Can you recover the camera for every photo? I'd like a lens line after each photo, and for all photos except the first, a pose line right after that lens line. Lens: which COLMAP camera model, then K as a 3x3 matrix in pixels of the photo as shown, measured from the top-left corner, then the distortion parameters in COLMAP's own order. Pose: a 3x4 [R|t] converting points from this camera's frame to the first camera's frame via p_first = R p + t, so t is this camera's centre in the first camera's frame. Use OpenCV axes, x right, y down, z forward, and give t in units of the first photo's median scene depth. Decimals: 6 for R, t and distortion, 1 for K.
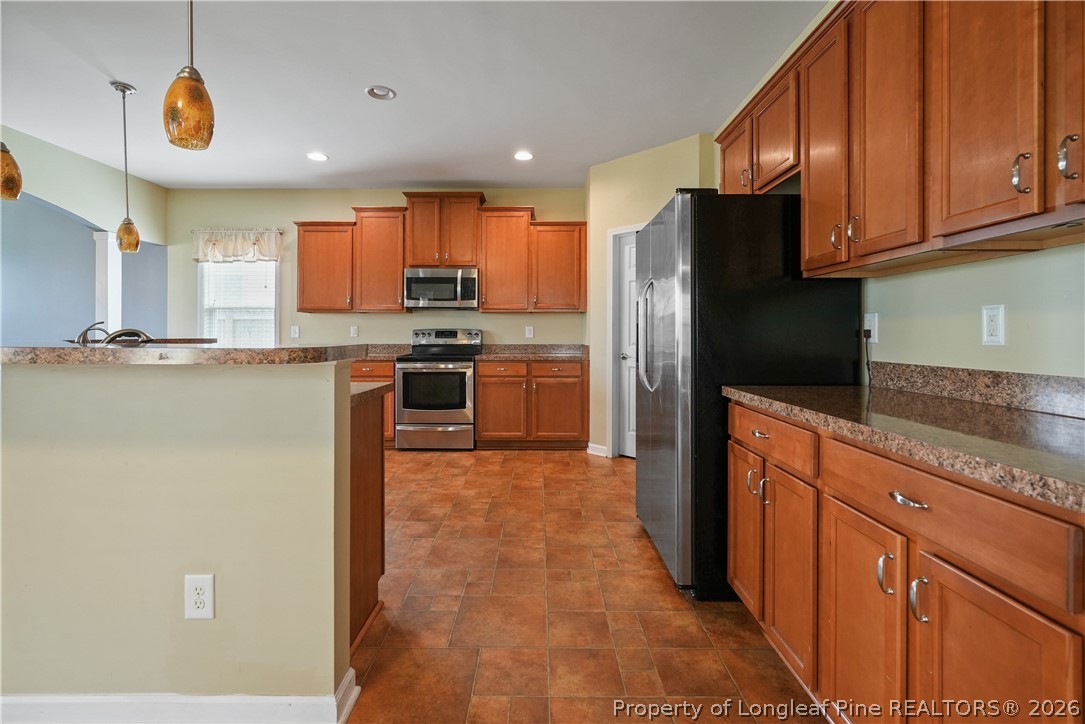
lens RADIAL K [[494.8, 0, 532.8], [0, 494.8, 334.4], [0, 0, 1]] dist [-0.009302, 0.002636]
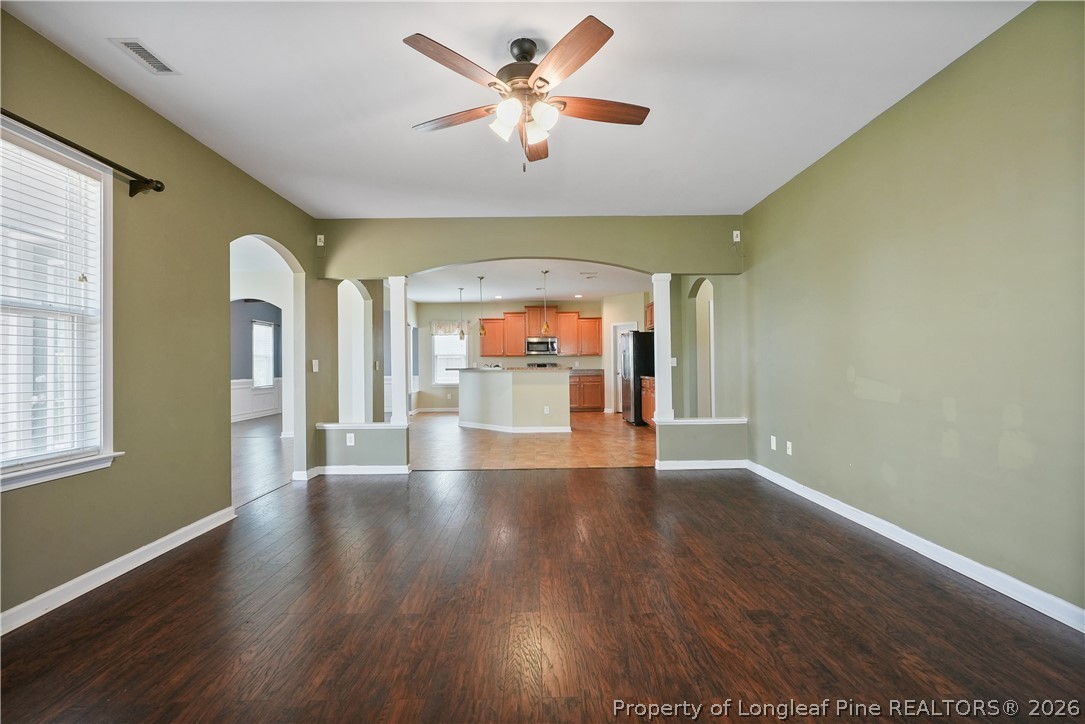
lens RADIAL K [[492.1, 0, 540.9], [0, 492.1, 359.3], [0, 0, 1]] dist [-0.004184, -0.001136]
pose [[0.999352, -0.010776, 0.034341, -0.302329], [0.011268, 0.999836, -0.014159, 0.003966], [-0.034183, 0.014537, 0.999310, -1.536681]]
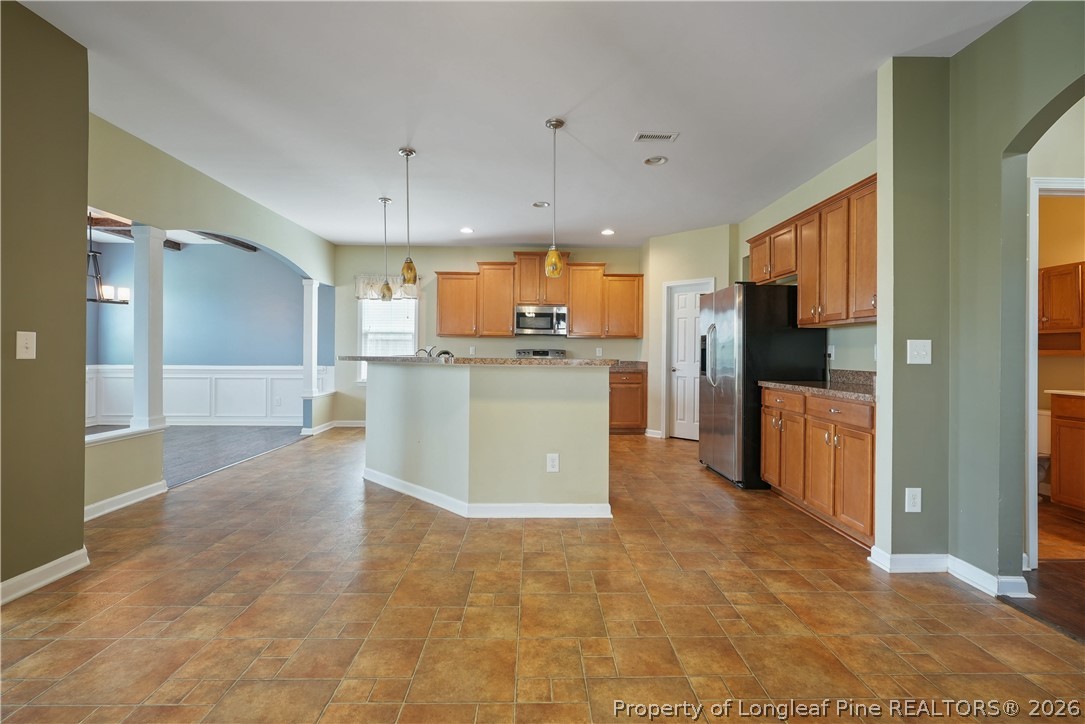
lens RADIAL K [[494.8, 0, 535.1], [0, 494.8, 353.3], [0, 0, 1]] dist [-0.009302, 0.002636]
pose [[0.999581, 0.006960, 0.028089, -0.269220], [-0.007011, 0.999974, 0.001730, -0.002459], [-0.028076, -0.001926, 0.999604, -0.456118]]
